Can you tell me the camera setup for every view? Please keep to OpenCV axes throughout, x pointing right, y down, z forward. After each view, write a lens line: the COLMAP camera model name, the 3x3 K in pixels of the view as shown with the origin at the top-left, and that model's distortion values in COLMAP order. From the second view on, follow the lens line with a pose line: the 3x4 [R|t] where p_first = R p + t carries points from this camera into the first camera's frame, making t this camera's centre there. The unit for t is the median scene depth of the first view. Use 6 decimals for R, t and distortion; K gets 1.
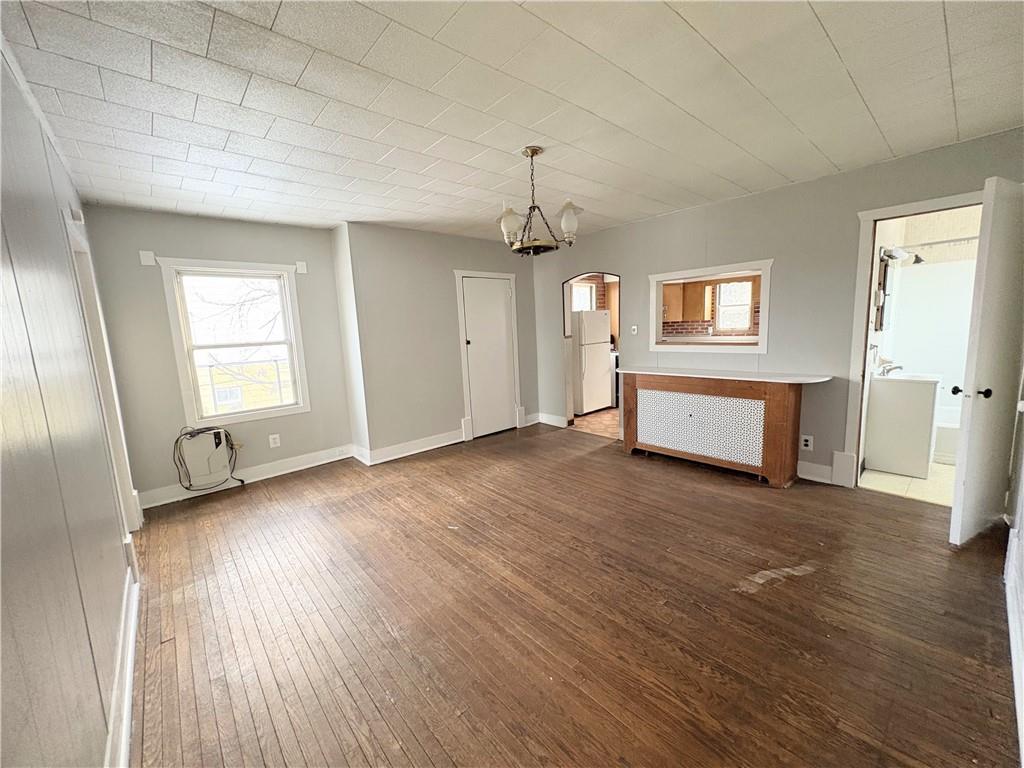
lens RADIAL K [[405.6, 0, 513.8], [0, 405.6, 384.0], [0, 0, 1]] dist [-0.004193, -0.000189]
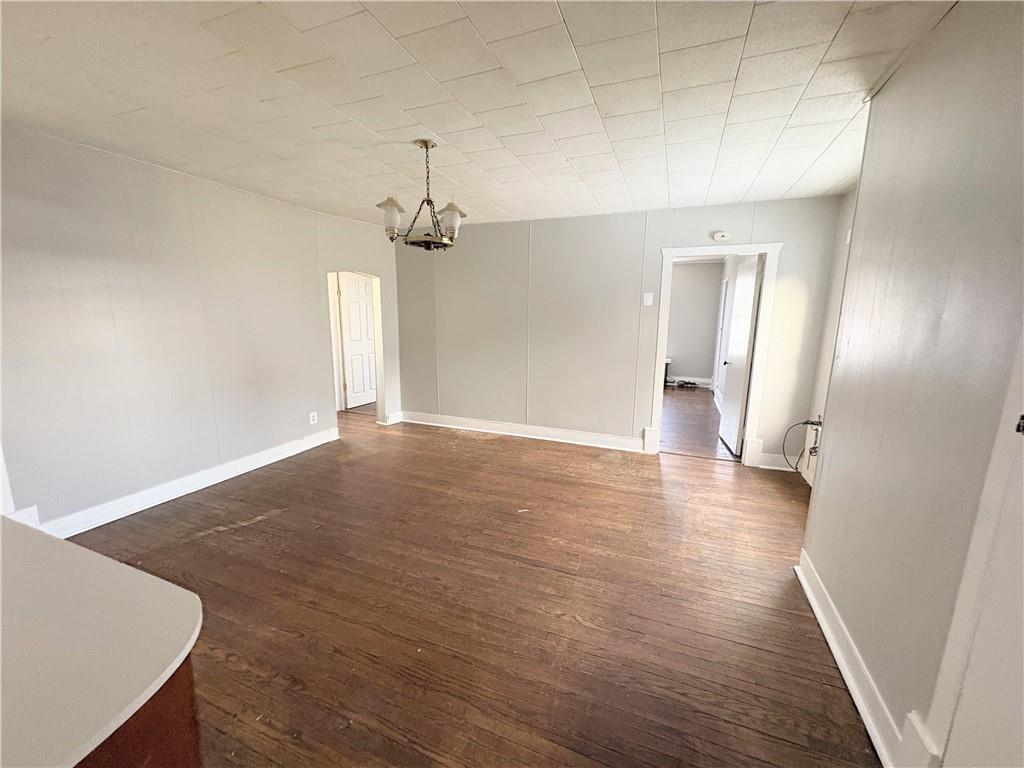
lens RADIAL K [[405.6, 0, 510.9], [0, 405.6, 383.6], [0, 0, 1]] dist [-0.004193, -0.000189]
pose [[-0.894030, 0.110124, -0.434262, 0.276025], [-0.038194, 0.947054, 0.318793, -0.269044], [0.446376, 0.301597, -0.842489, 1.638831]]
